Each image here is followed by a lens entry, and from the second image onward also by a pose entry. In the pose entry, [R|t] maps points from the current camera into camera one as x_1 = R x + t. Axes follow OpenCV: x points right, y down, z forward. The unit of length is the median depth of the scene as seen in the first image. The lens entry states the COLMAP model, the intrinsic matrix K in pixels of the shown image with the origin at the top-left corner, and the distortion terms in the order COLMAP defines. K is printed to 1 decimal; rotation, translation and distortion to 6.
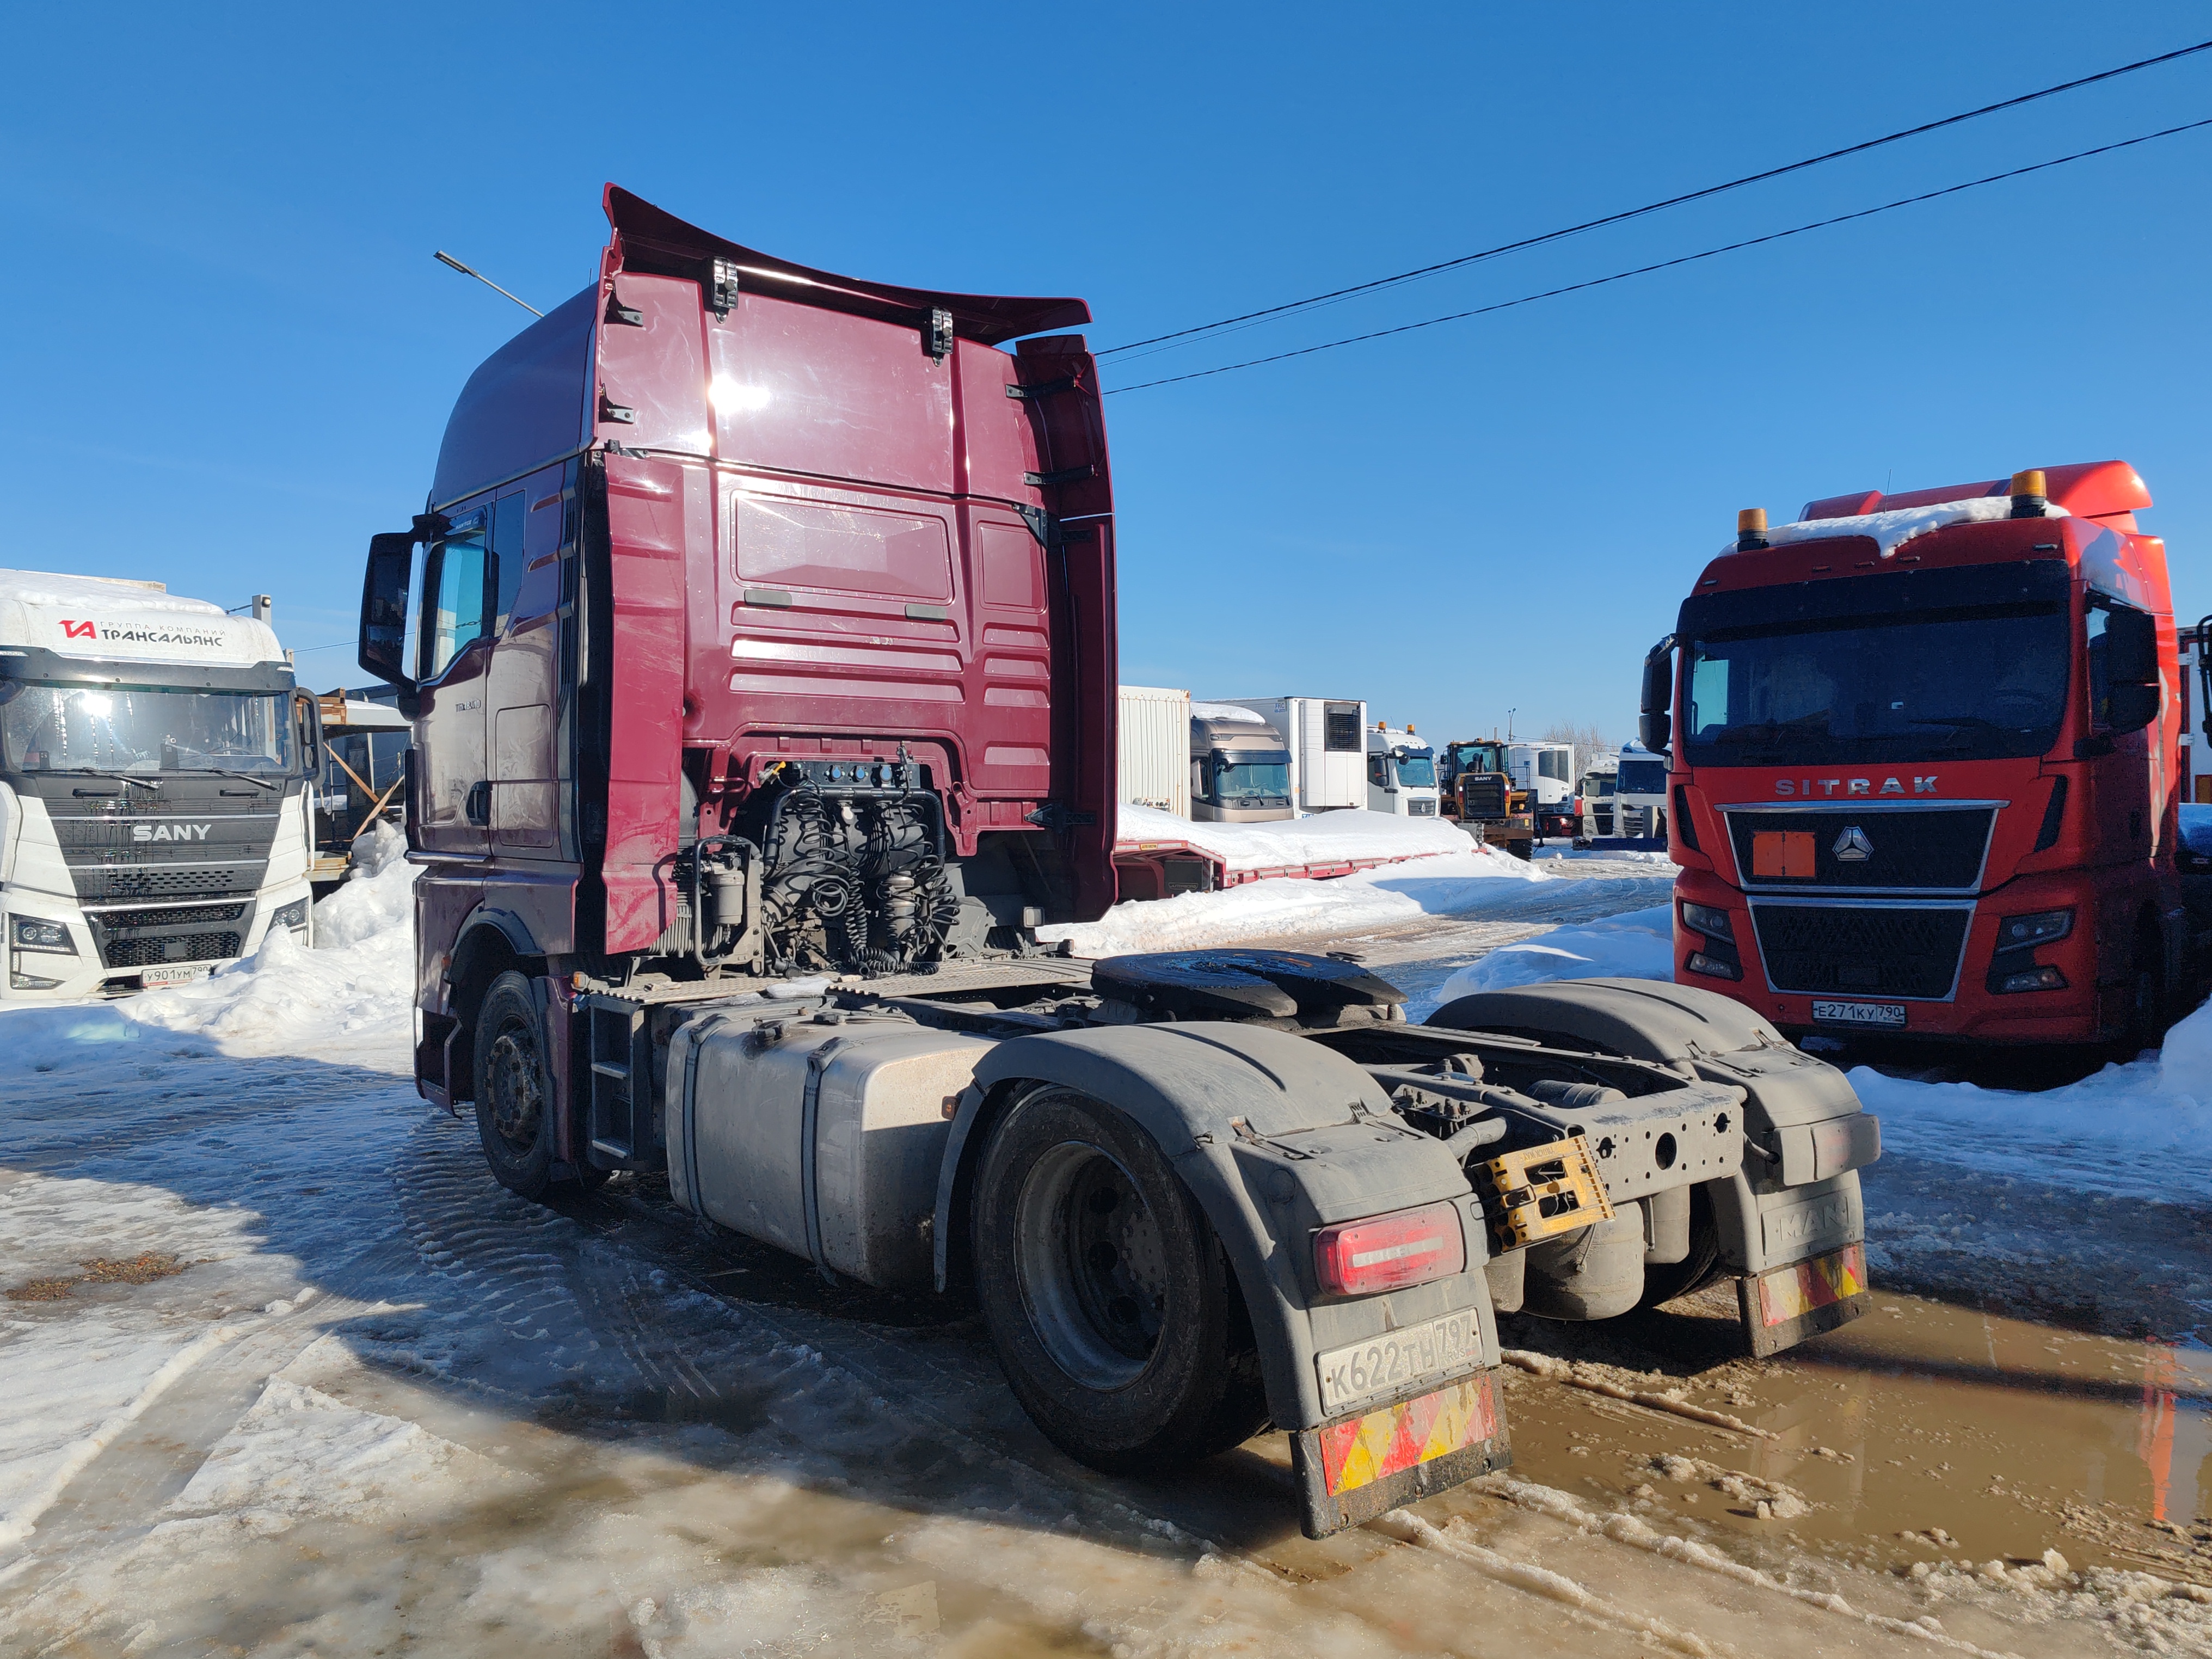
lens RADIAL K [[1667.1, 0, 1113.9], [0, 1667.1, 839.7], [0, 0, 1]] dist [0.033888, -0.015870]
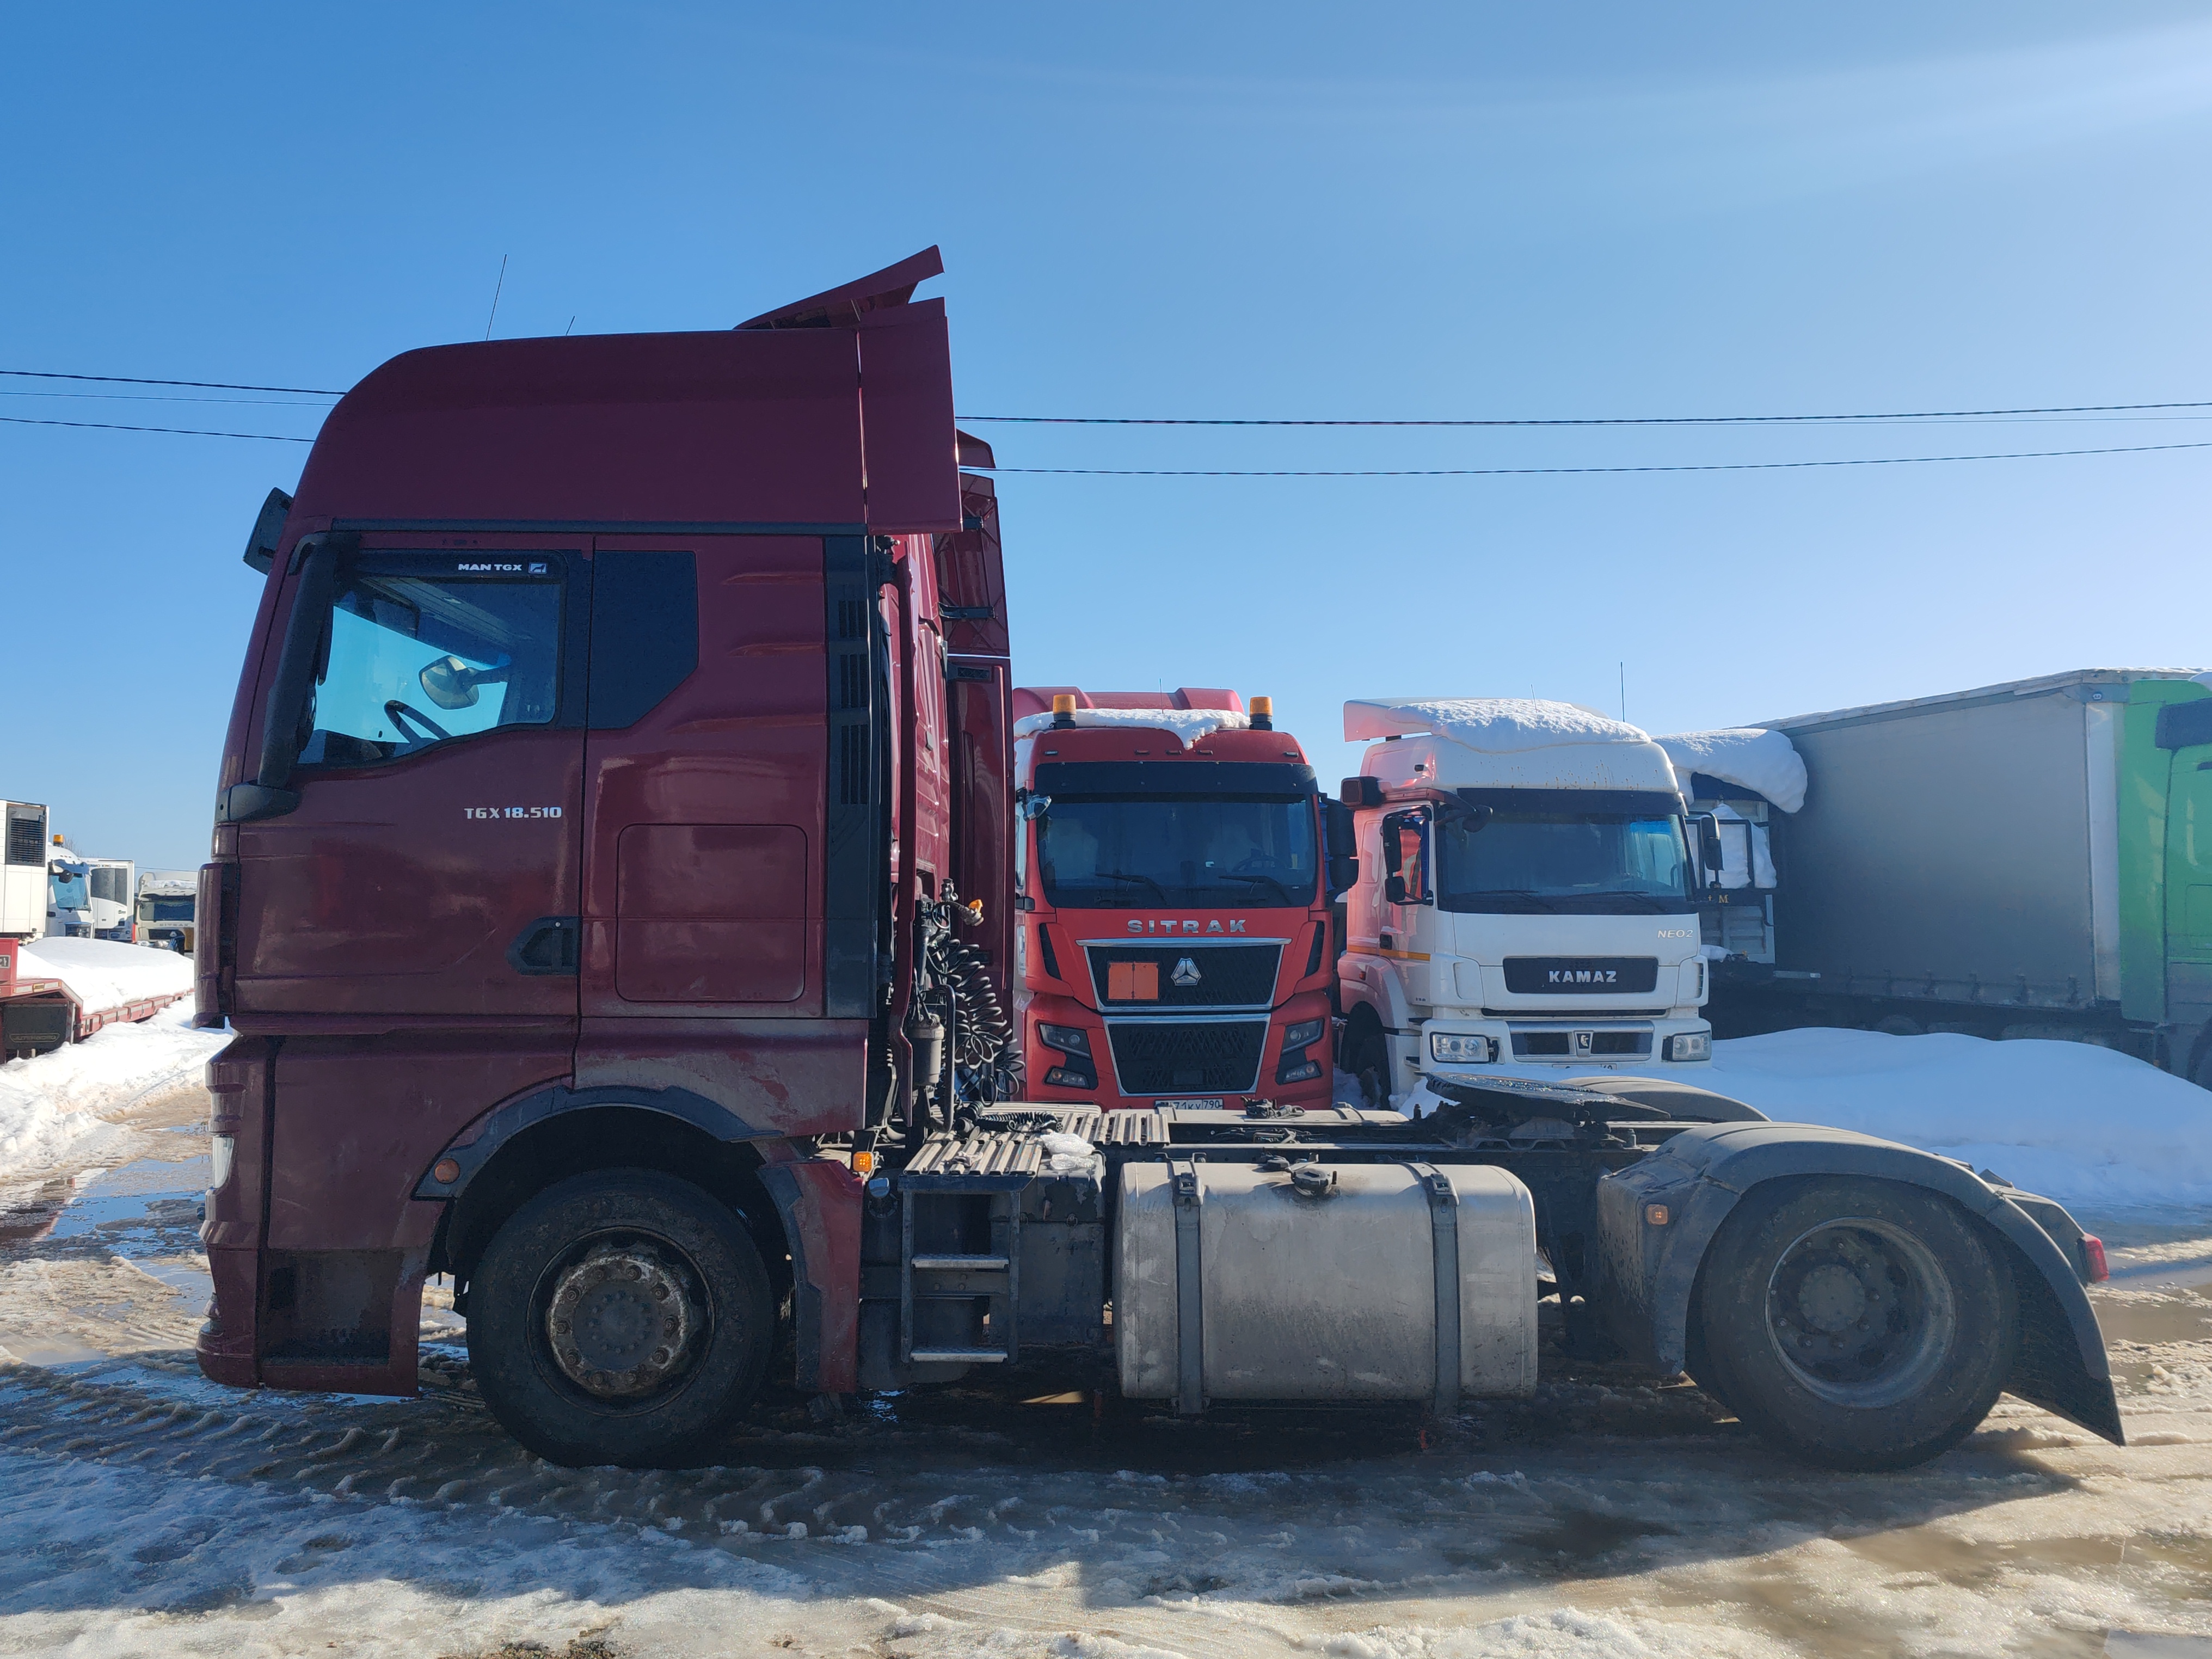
lens RADIAL K [[1667.1, 0, 1115.7], [0, 1667.1, 813.9], [0, 0, 1]] dist [0.033888, -0.015870]
pose [[0.642234, 0.059051, 0.764231, -0.571073], [0.009709, 0.996321, -0.085143, -0.009852], [-0.766447, 0.062101, 0.639298, 0.237326]]
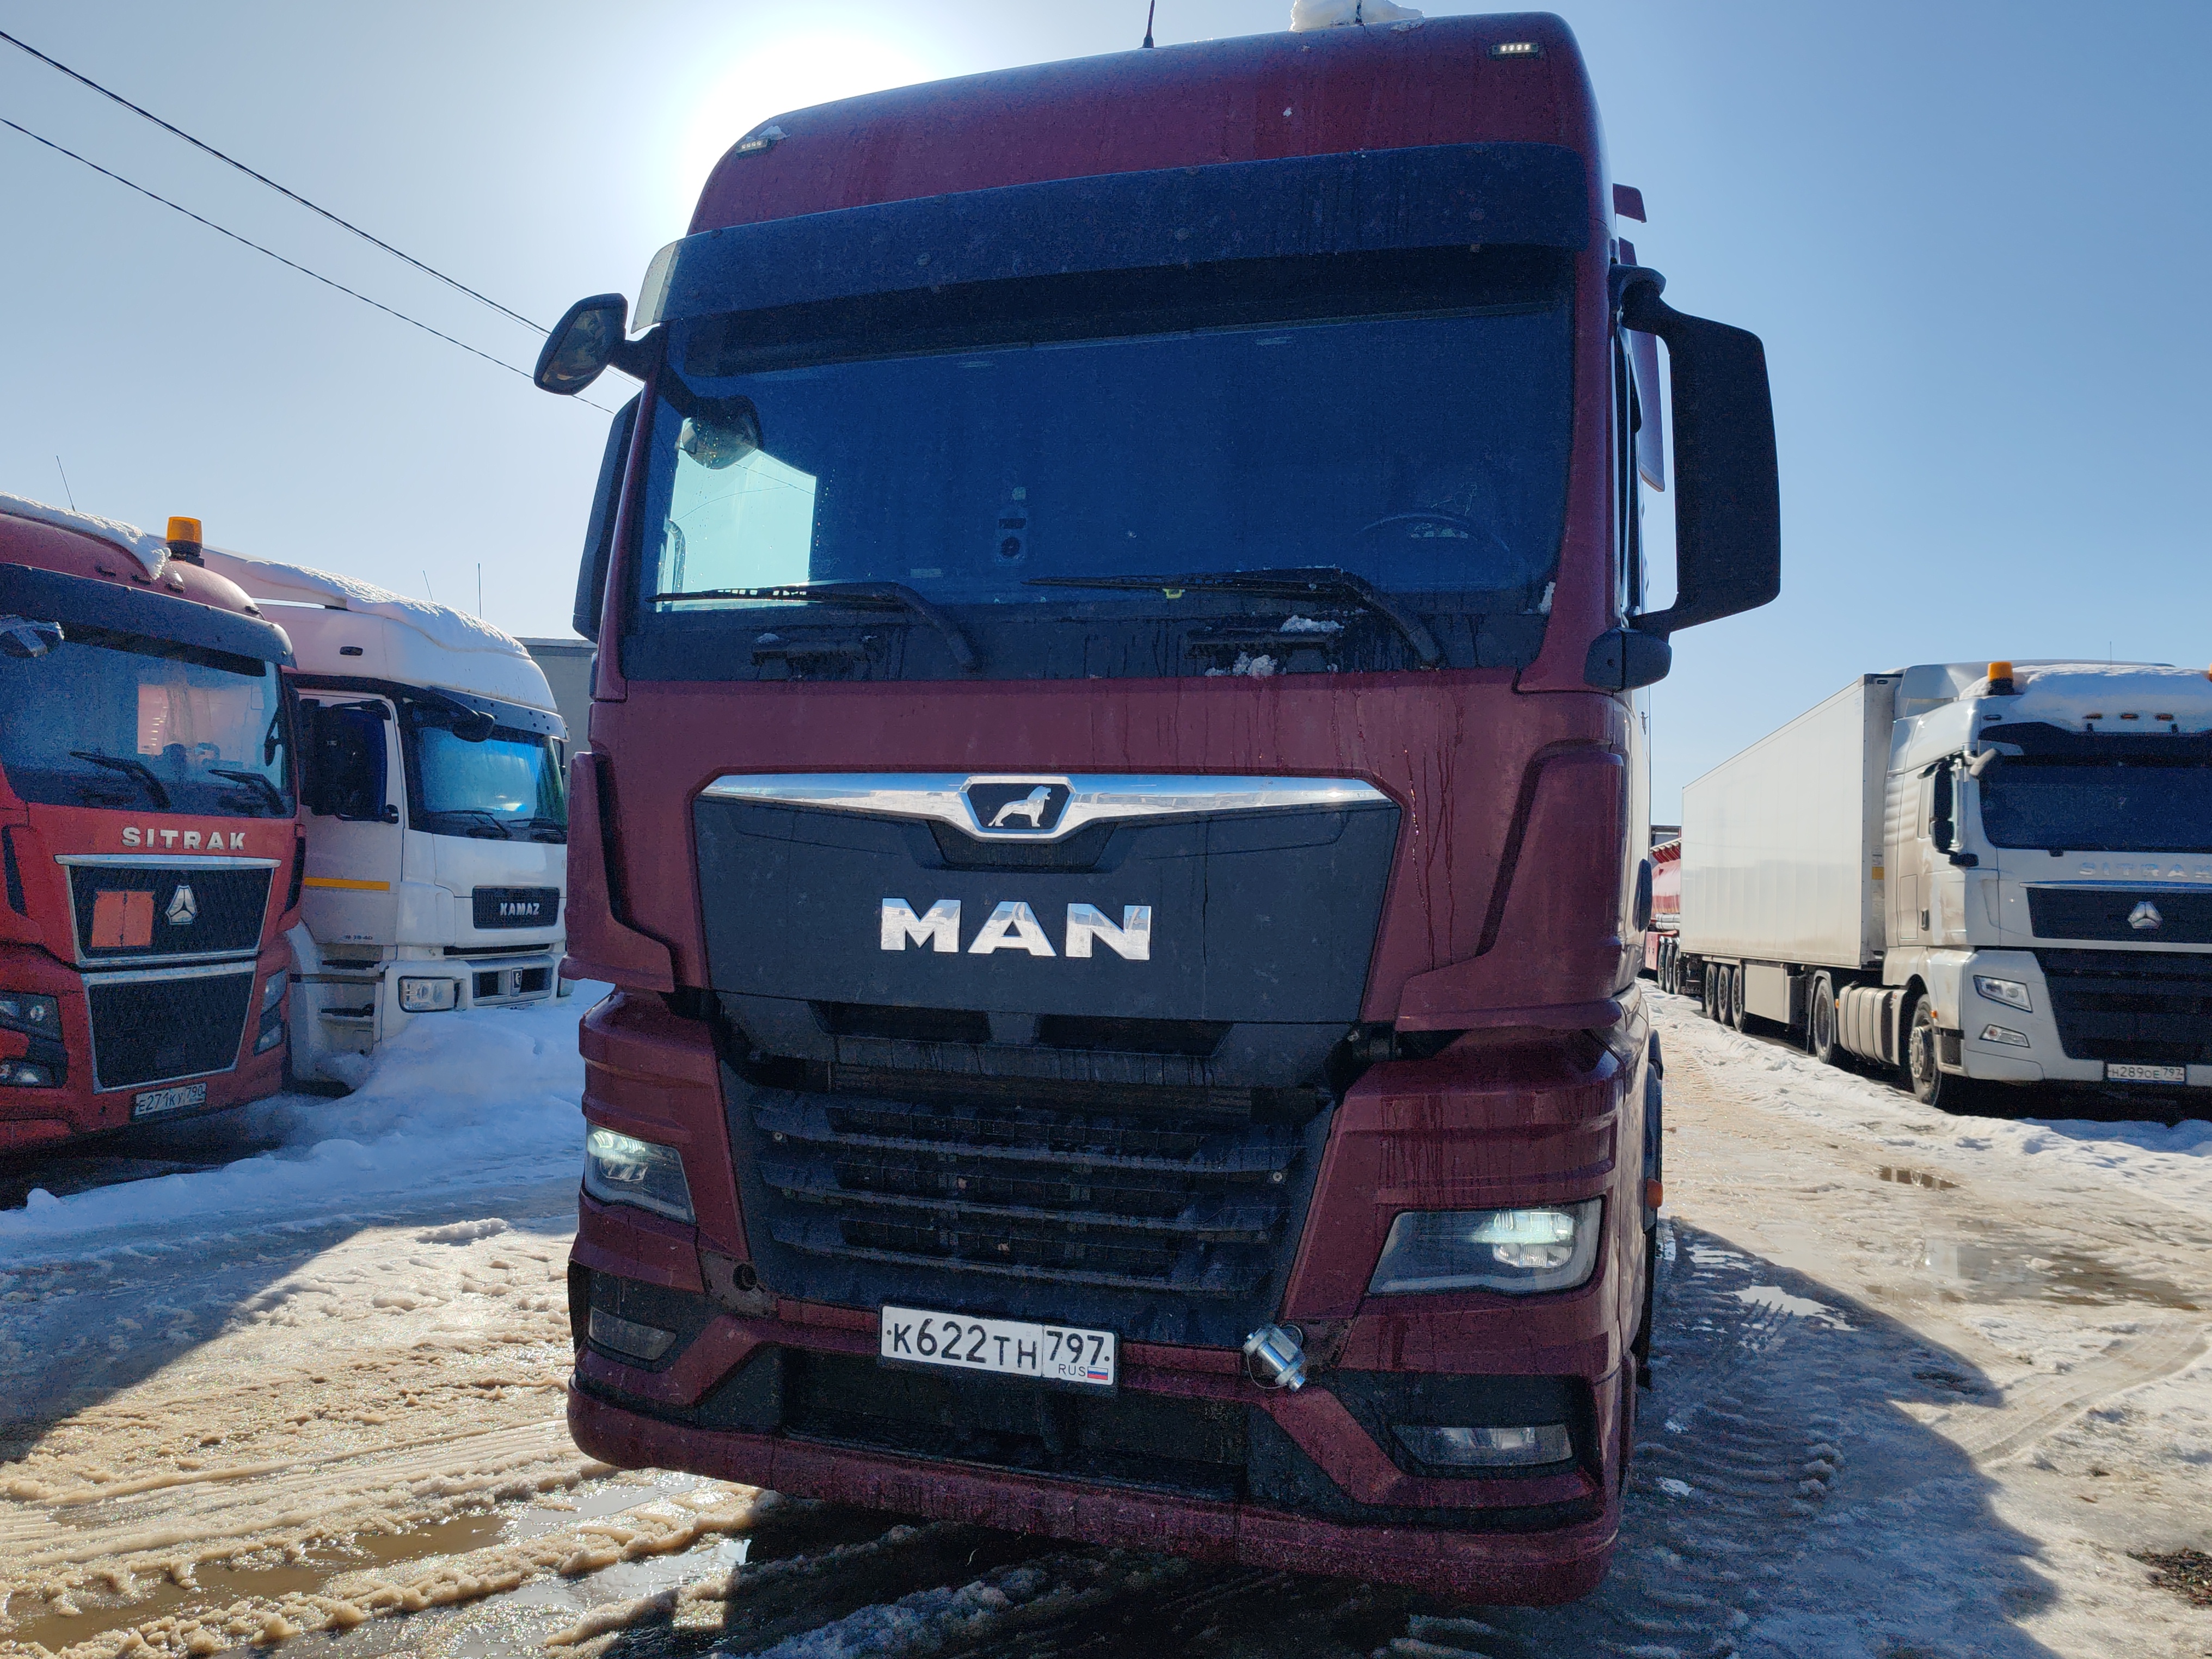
lens RADIAL K [[1667.1, 0, 1092.9], [0, 1667.1, 823.8], [0, 0, 1]] dist [0.033888, -0.015870]
pose [[-0.516848, 0.019415, 0.855857, -0.573537], [-0.017836, 0.999282, -0.033439, -0.019442], [-0.855891, -0.032548, -0.516130, 1.071830]]
